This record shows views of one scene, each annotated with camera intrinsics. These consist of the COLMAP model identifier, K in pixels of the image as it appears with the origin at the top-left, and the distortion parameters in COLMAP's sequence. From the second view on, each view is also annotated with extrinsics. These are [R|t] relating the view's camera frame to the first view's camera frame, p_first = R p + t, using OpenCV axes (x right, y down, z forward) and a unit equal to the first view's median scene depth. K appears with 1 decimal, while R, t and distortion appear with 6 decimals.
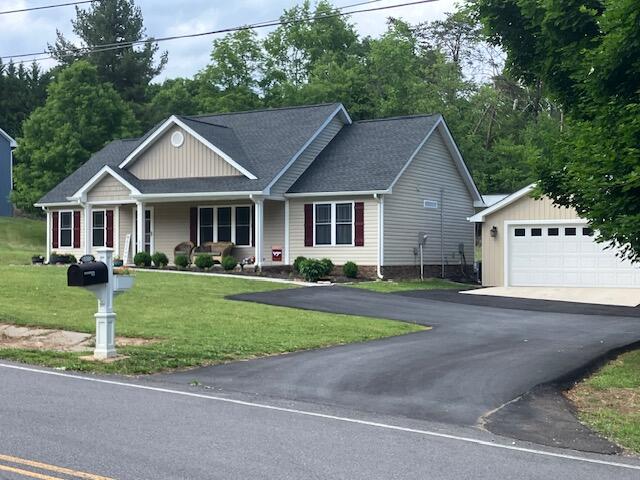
lens RADIAL K [[975.1, 0, 315.4], [0, 975.1, 245.2], [0, 0, 1]] dist [0.090780, 0.000000]
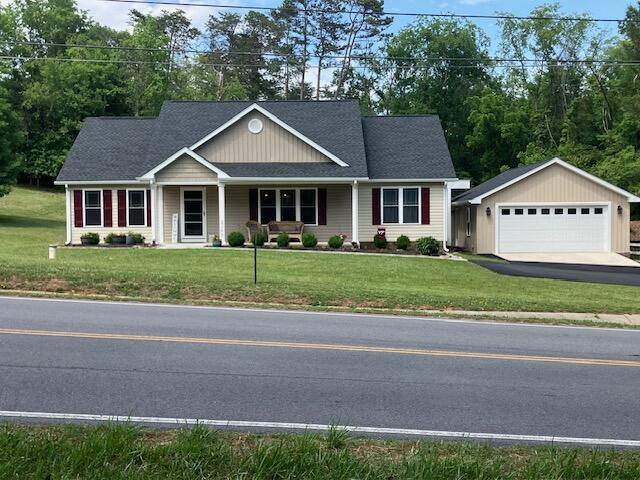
lens RADIAL K [[816.3, 0, 320.1], [0, 816.3, 241.3], [0, 0, 1]] dist [0.045322, 0.000000]
pose [[0.860895, -0.022494, 0.508285, -0.529177], [0.001582, 0.999136, 0.041537, -0.018700], [-0.508780, -0.034954, 0.860187, 0.185684]]
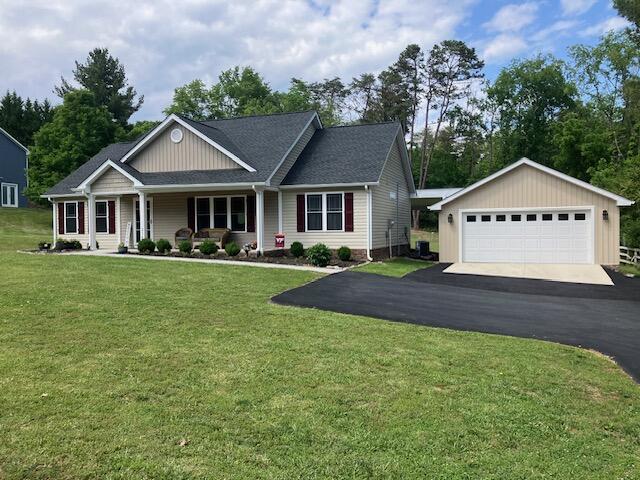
lens RADIAL K [[535.0, 0, 323.6], [0, 535.0, 238.7], [0, 0, 1]] dist [0.008289, 0.028639]
pose [[0.982256, -0.013521, 0.187059, -0.091530], [0.008150, 0.999533, 0.029455, -0.008838], [-0.187370, -0.027408, 0.981907, 0.366048]]
